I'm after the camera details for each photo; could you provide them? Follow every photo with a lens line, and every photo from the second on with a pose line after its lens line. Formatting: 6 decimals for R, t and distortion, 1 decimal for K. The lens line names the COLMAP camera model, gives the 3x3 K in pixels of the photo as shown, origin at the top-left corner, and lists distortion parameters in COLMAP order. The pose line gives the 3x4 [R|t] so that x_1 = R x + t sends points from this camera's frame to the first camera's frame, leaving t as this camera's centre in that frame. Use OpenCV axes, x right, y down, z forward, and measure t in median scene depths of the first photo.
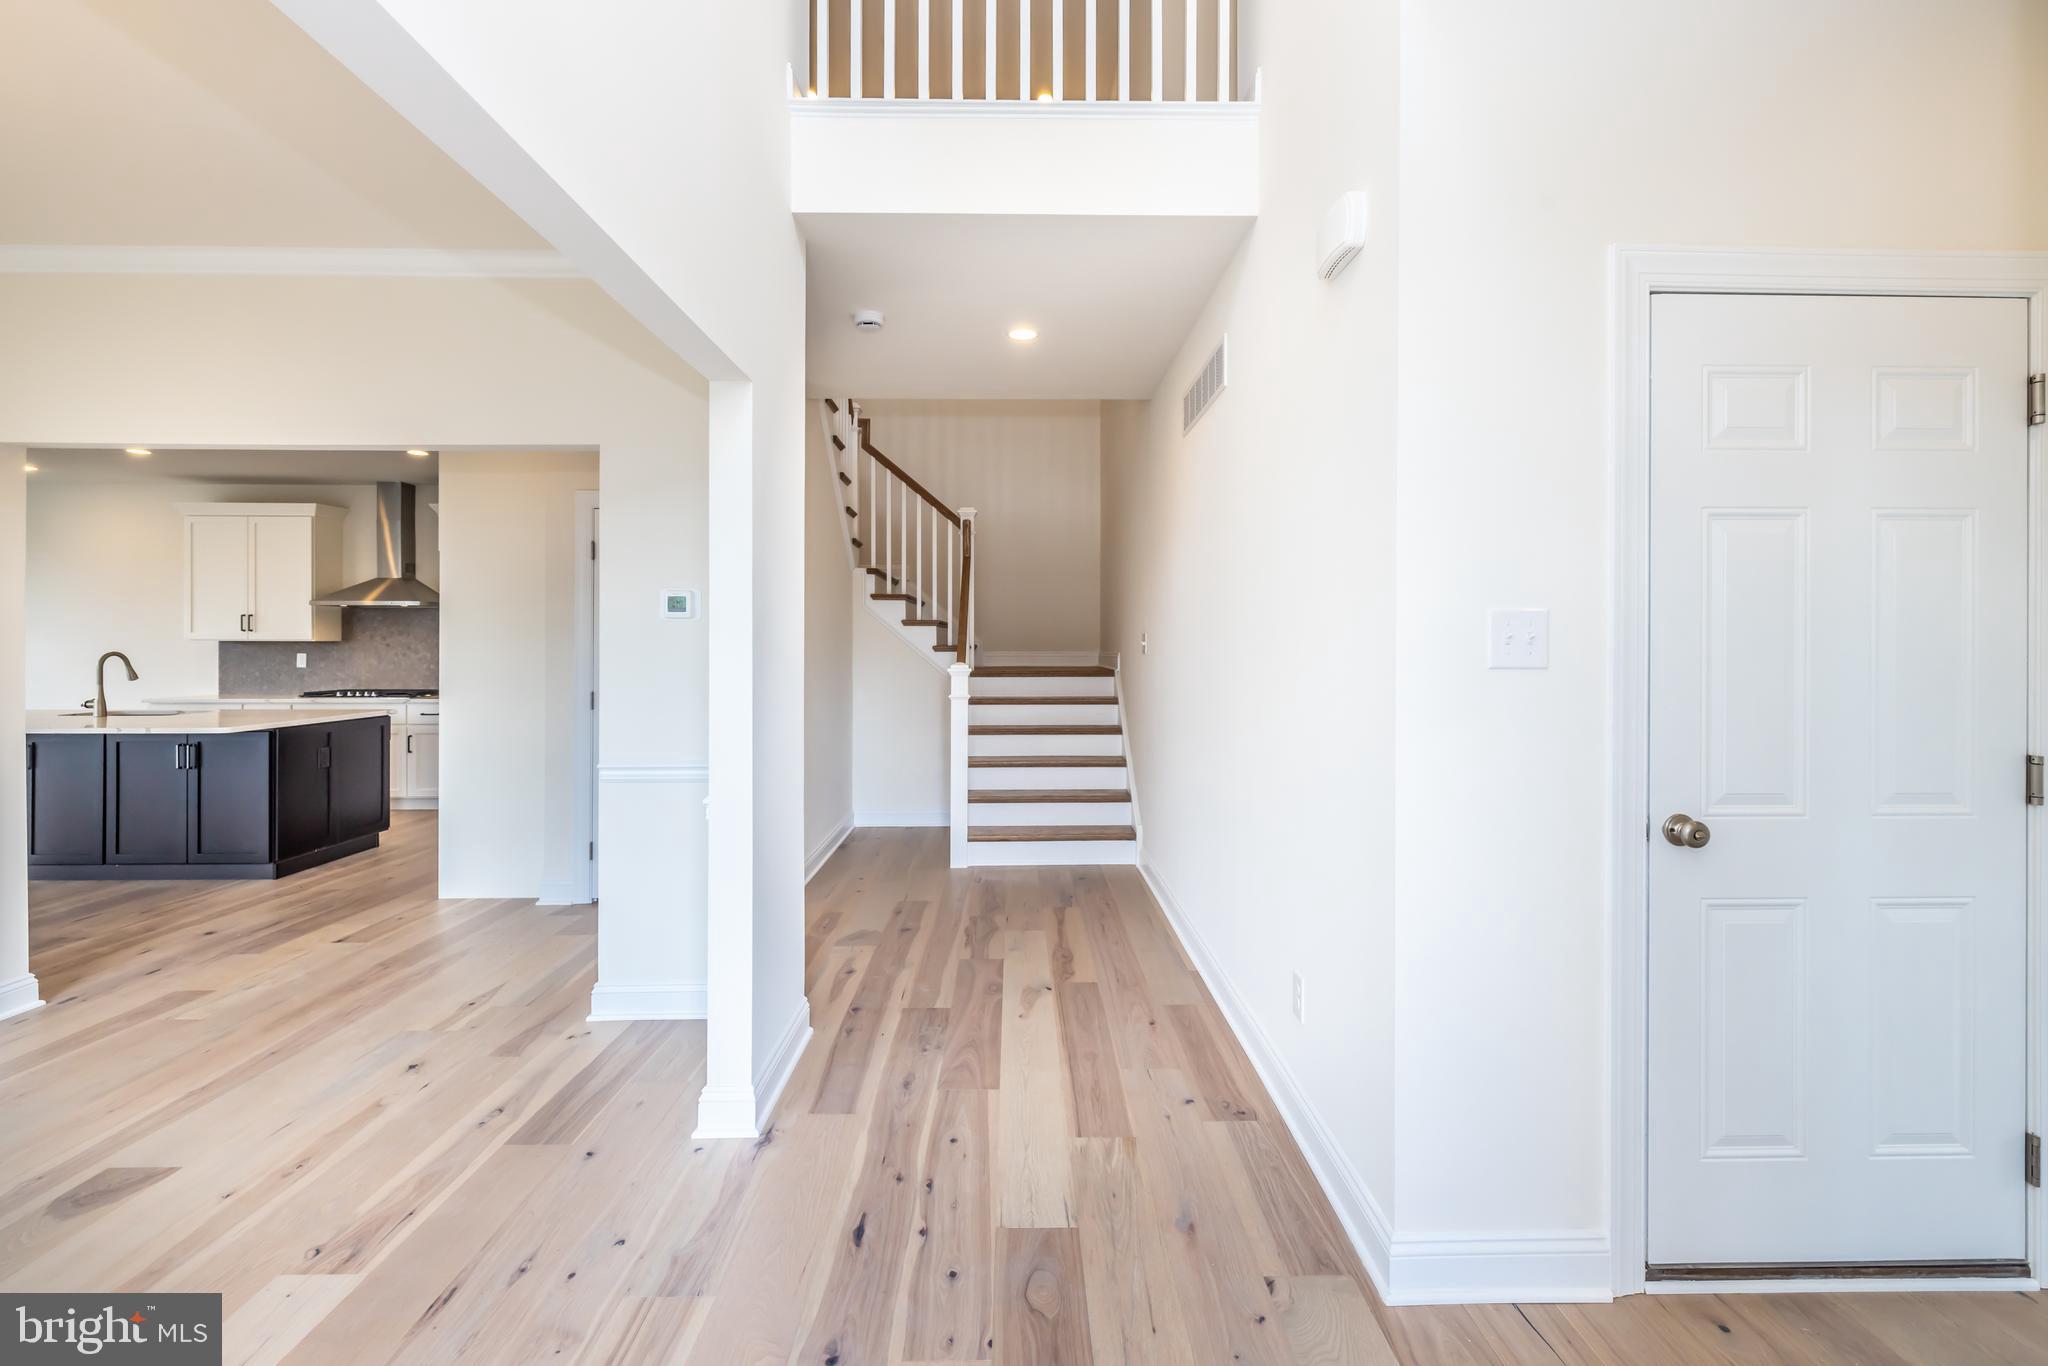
lens RADIAL K [[866.1, 0, 1024.4], [0, 866.1, 645.5], [0, 0, 1]] dist [0.002592, -0.000257]
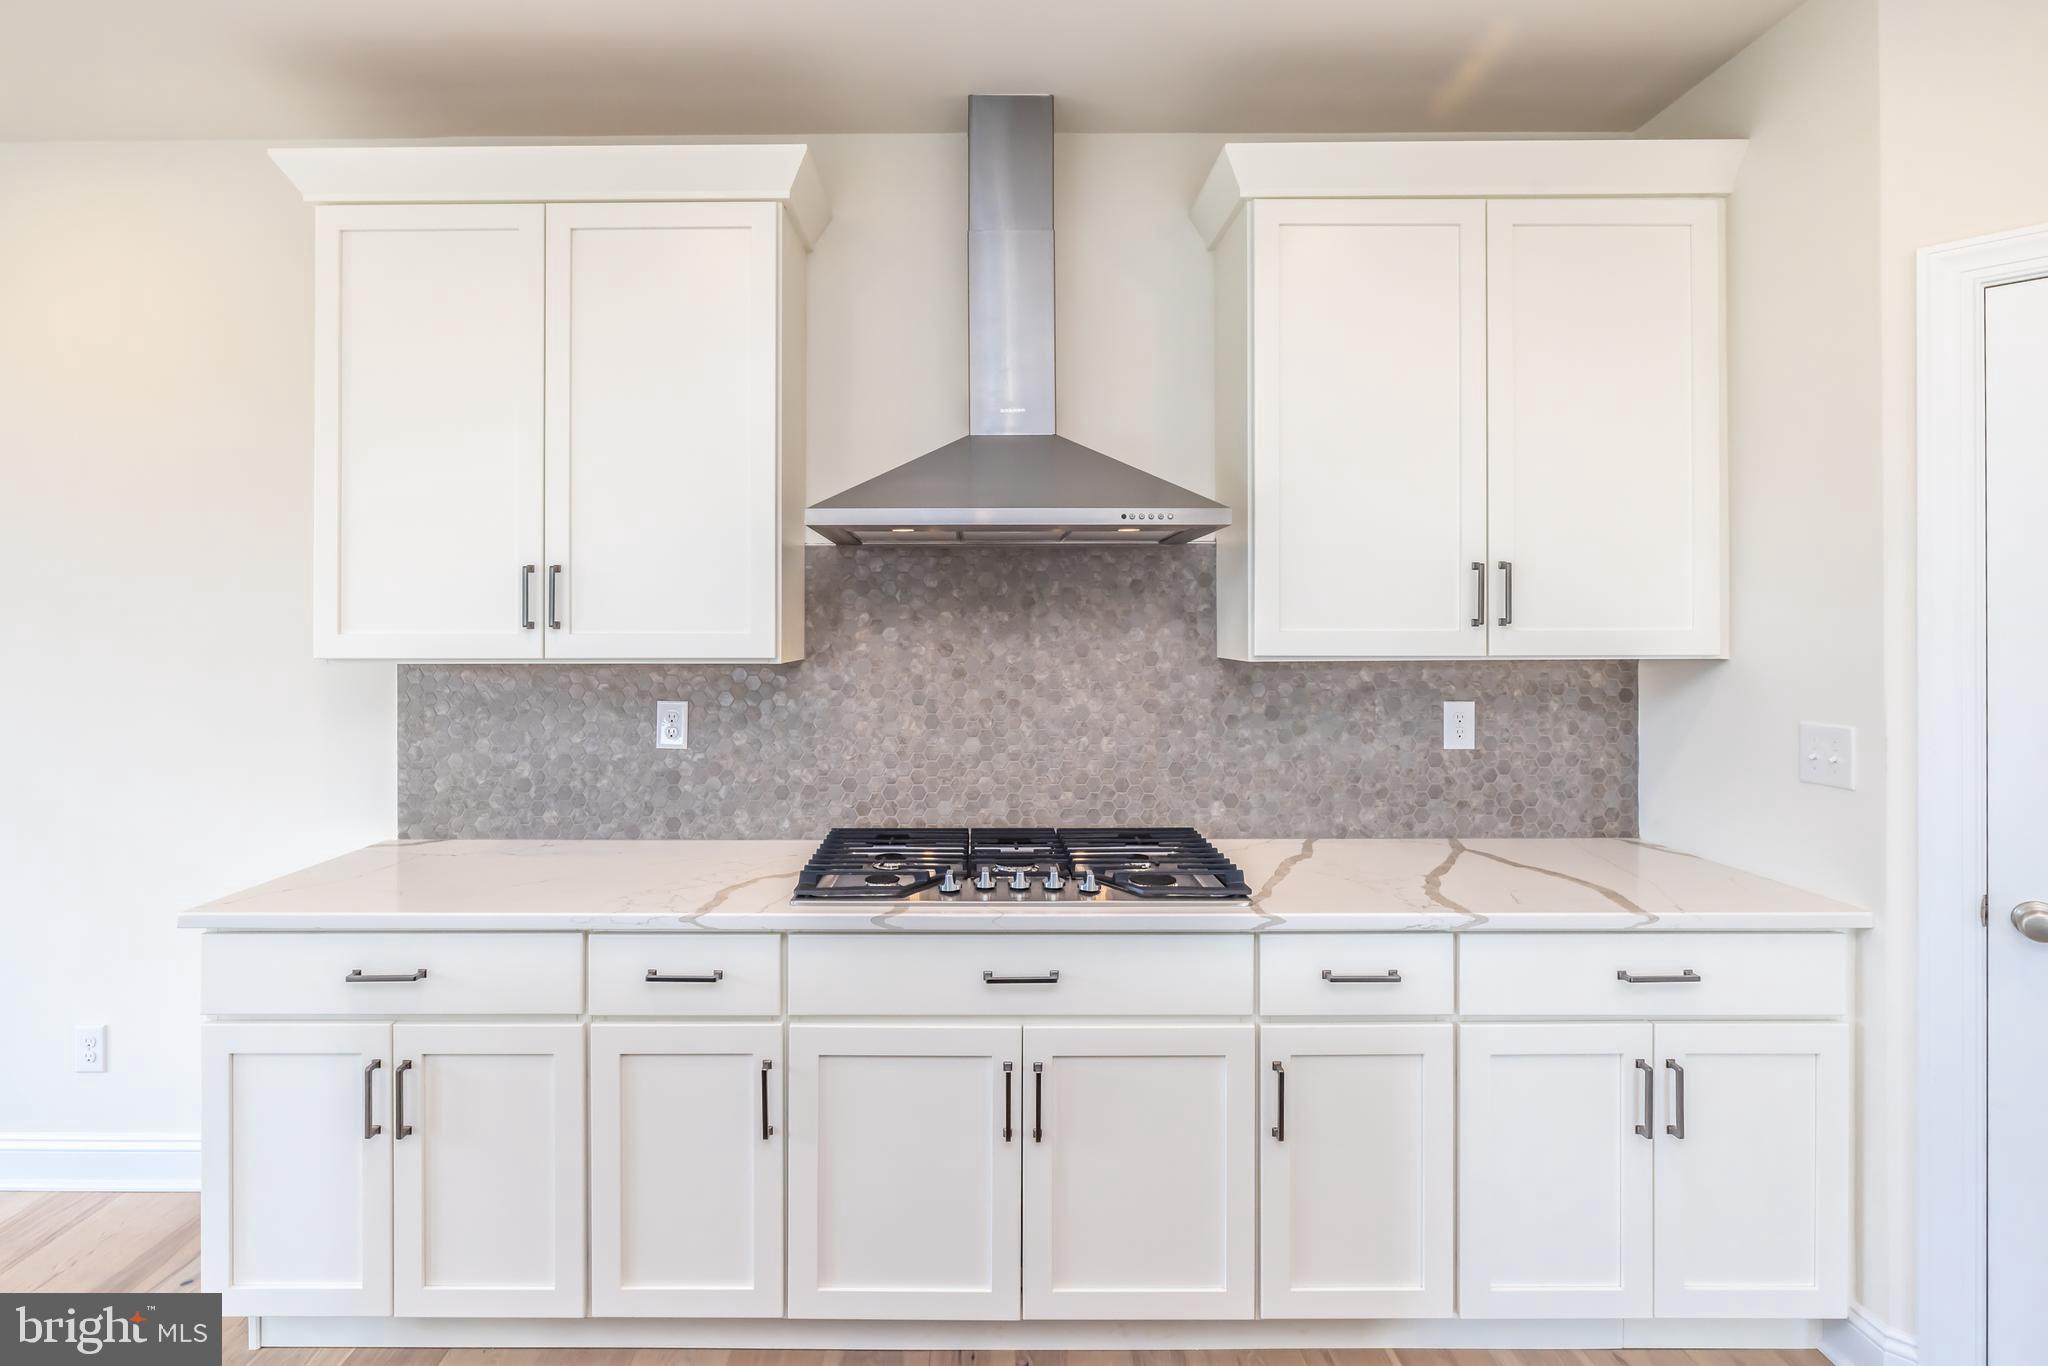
lens RADIAL K [[983.2, 0, 980.4], [0, 983.2, 620.2], [0, 0, 1]] dist [-0.002920, -0.000100]
pose [[0.999478, -0.004120, -0.032029, -0.772028], [0.003878, 0.999963, -0.007621, -0.016545], [0.032060, 0.007493, 0.999458, 0.720606]]
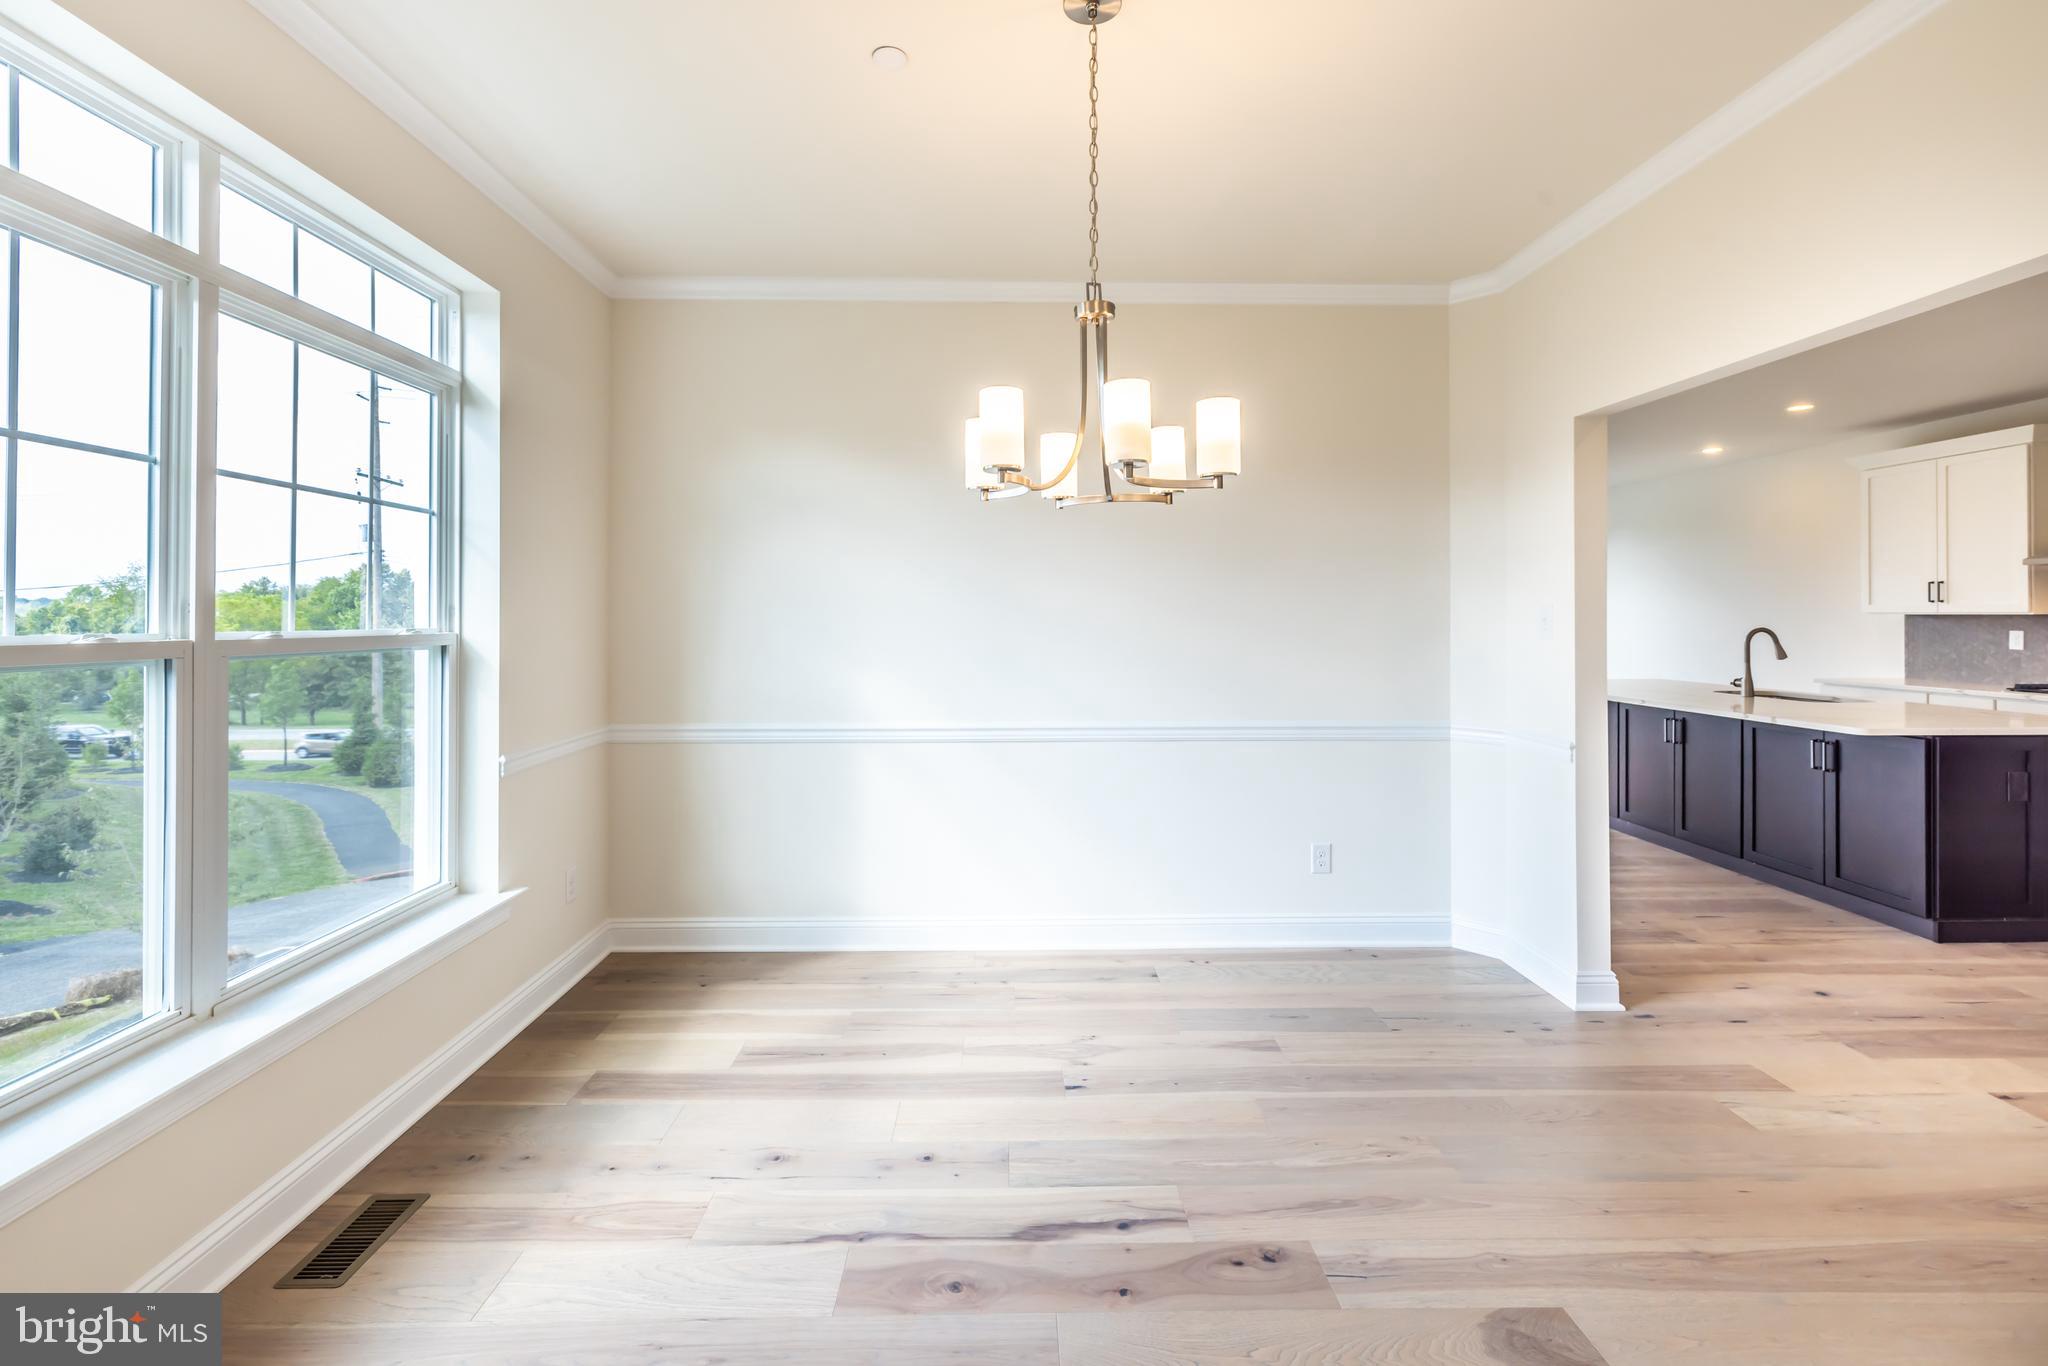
lens RADIAL K [[866.1, 0, 1036.9], [0, 866.1, 615.8], [0, 0, 1]] dist [0.002592, -0.000257]
pose [[-0.004475, -0.003222, -0.999985, -0.092764], [0.001940, 0.999993, -0.003231, -0.003131], [0.999988, -0.001954, -0.004469, 0.177862]]
